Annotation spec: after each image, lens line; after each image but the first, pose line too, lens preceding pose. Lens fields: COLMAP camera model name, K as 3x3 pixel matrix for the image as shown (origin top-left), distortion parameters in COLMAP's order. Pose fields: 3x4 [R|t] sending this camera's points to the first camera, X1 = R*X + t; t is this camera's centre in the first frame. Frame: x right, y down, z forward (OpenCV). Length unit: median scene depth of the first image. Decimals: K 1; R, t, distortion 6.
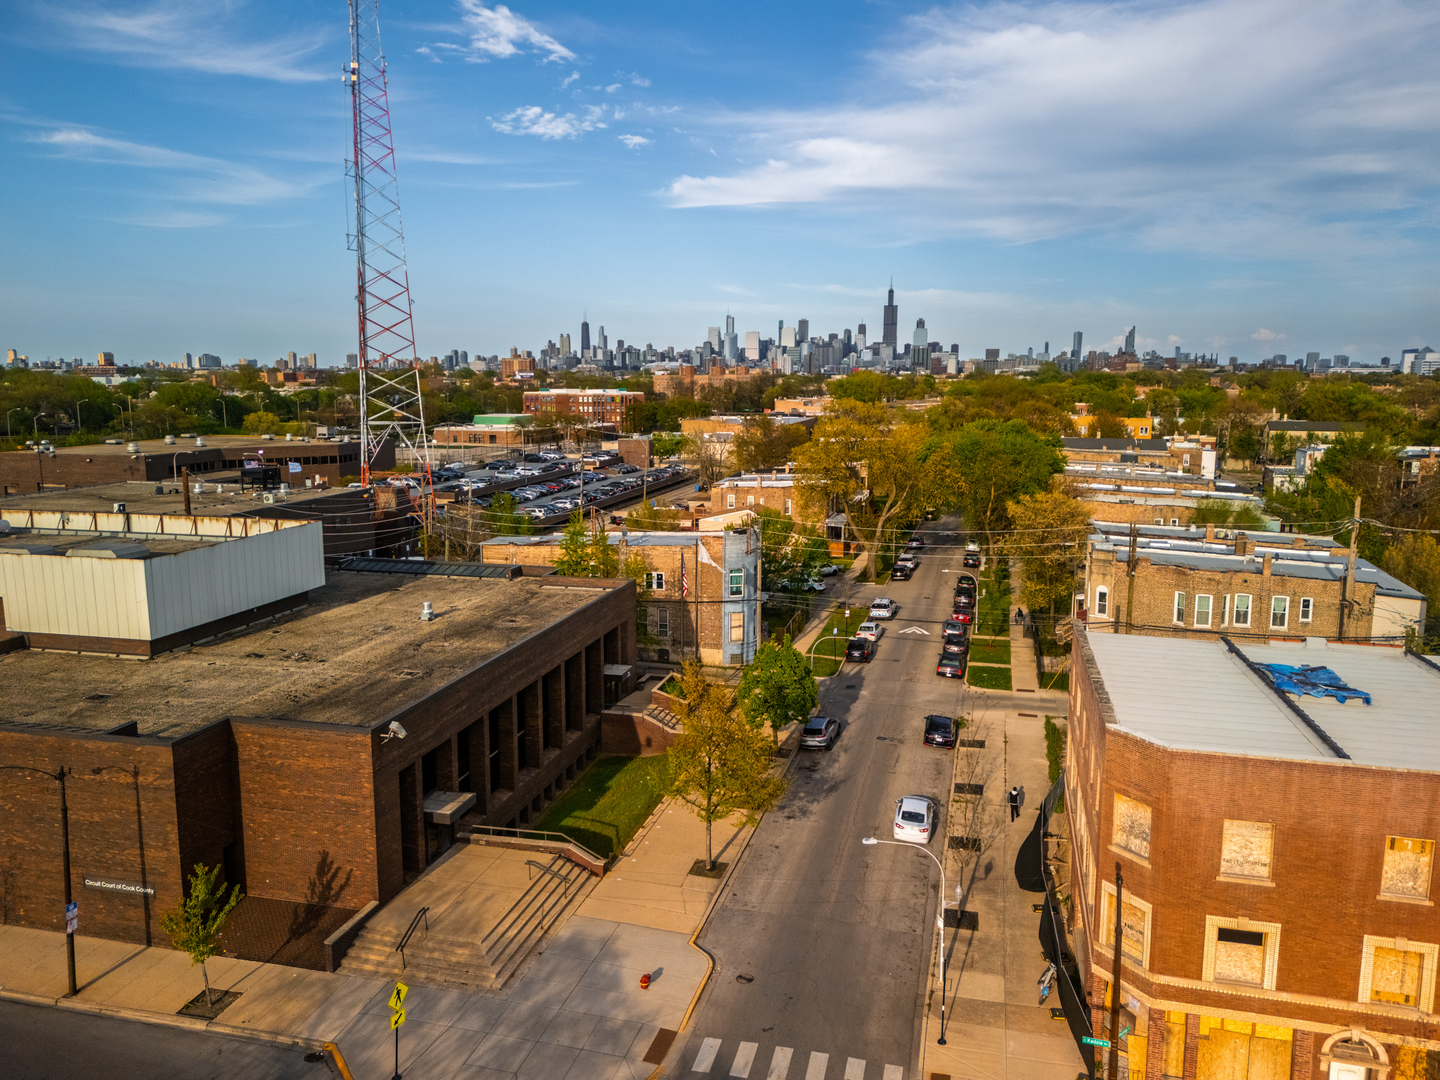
lens RADIAL K [[1059.7, 0, 720.0], [0, 1059.7, 540.0], [0, 0, 1]] dist [0.062291, -0.058625]
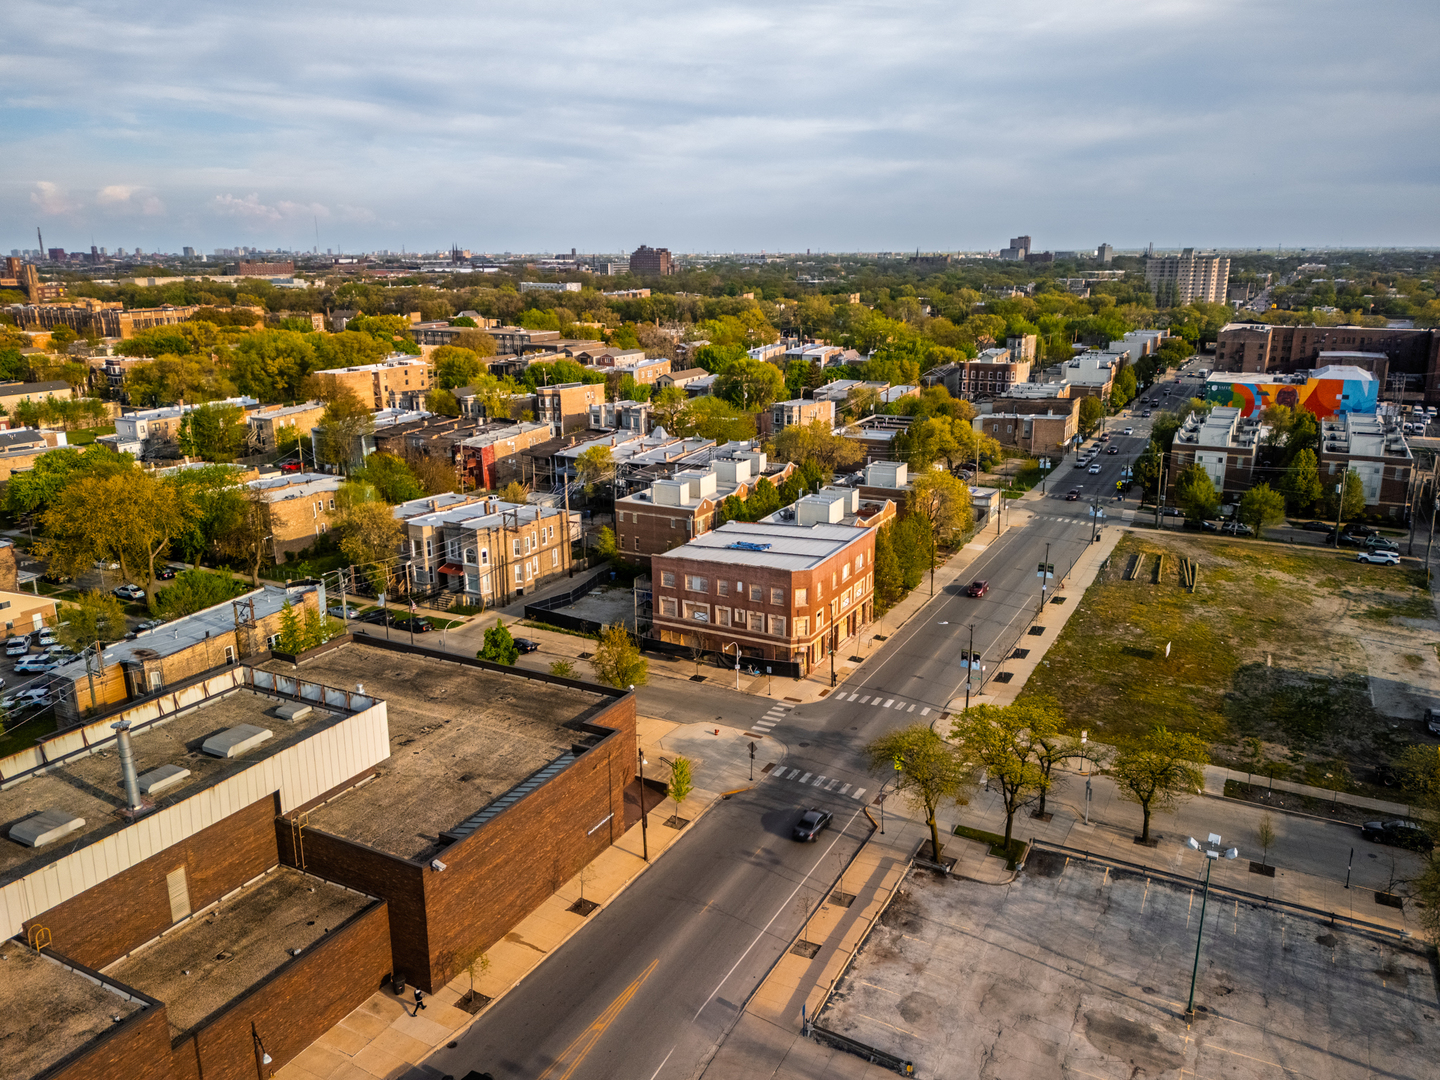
lens RADIAL K [[1059.7, 0, 720.0], [0, 1059.7, 540.0], [0, 0, 1]] dist [0.062291, -0.058625]
pose [[0.250083, -0.258970, 0.932949, -2.142737], [0.170174, 0.960323, 0.220952, -0.530879], [-0.953152, 0.103507, 0.284231, 0.235454]]
